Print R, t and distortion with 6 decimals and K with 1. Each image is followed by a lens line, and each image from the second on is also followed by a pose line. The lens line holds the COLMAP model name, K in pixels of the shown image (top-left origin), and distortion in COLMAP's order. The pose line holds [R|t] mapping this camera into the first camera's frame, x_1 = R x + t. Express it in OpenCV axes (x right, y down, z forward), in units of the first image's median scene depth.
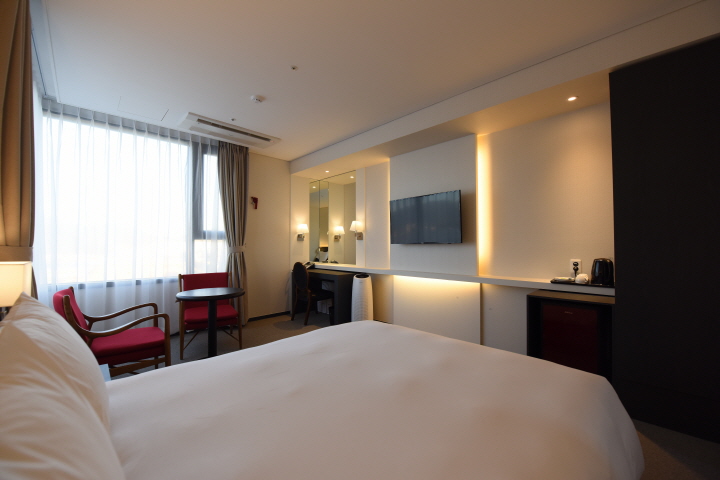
lens RADIAL K [[290.8, 0, 360.0], [0, 290.8, 240.0], [0, 0, 1]] dist [-0.001143, -0.000125]
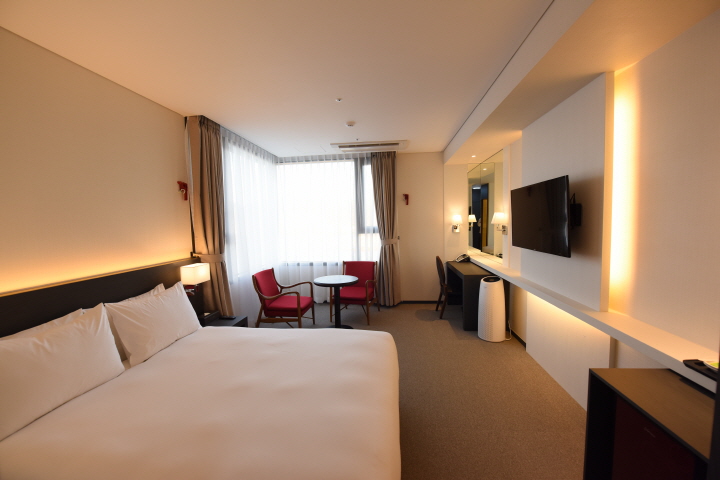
lens RADIAL K [[290.8, 0, 360.0], [0, 290.8, 240.0], [0, 0, 1]] dist [-0.001143, -0.000125]
pose [[0.631164, 0.036828, -0.774774, 0.436728], [0.041421, 0.995847, 0.081080, -0.079080], [0.774542, -0.083267, 0.627017, 0.178865]]
